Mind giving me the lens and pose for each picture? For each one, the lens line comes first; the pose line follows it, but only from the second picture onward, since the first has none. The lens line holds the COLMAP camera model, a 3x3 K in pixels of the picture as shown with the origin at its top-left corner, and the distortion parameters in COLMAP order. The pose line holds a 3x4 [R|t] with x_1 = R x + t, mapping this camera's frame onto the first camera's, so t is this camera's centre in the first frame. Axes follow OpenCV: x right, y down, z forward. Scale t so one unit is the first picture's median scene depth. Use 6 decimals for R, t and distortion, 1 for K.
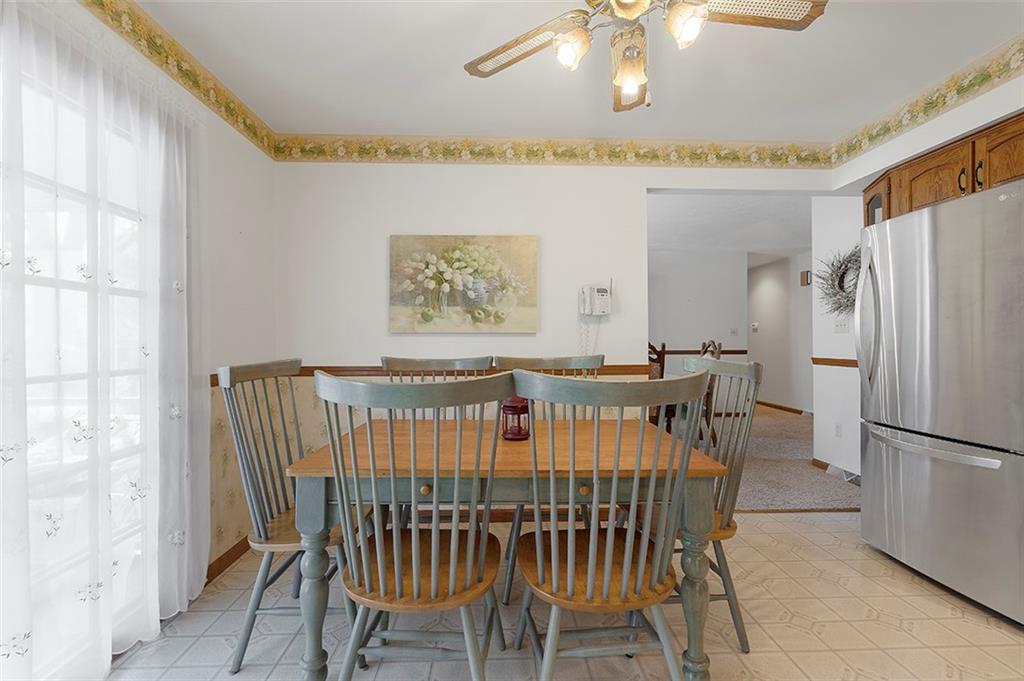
lens RADIAL K [[467.0, 0, 510.5], [0, 467.0, 338.5], [0, 0, 1]] dist [-0.009256, 0.003044]
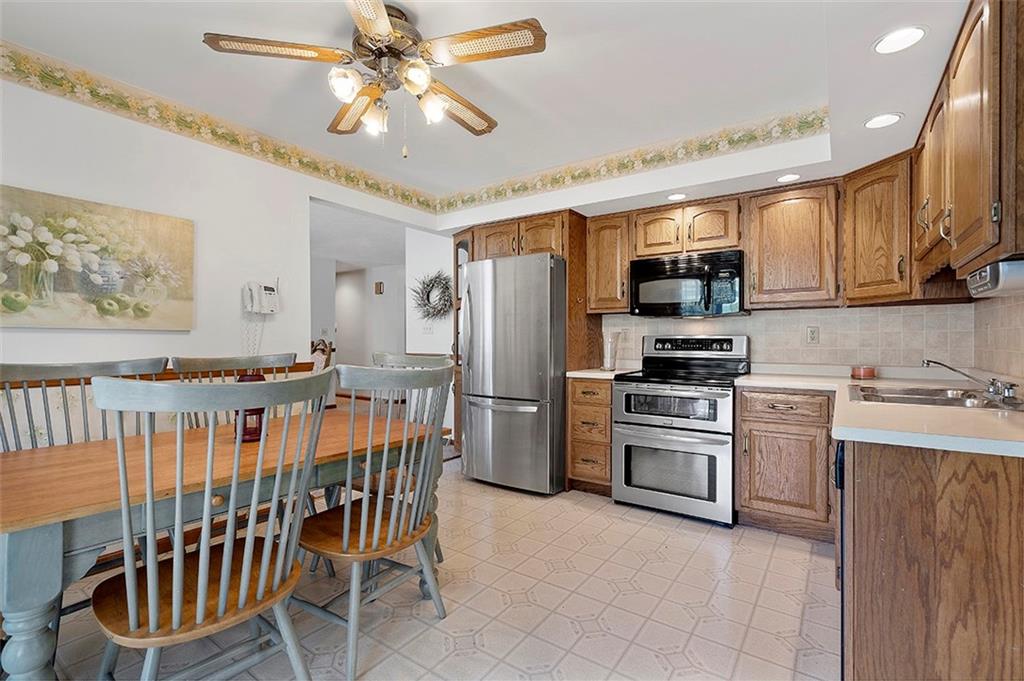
lens RADIAL K [[467.0, 0, 506.2], [0, 467.0, 341.9], [0, 0, 1]] dist [-0.009256, 0.003044]
pose [[0.609931, -0.000649, 0.792454, -0.279591], [-0.007796, 0.999946, 0.006819, -0.000717], [-0.792416, -0.010337, 0.609893, -0.006716]]
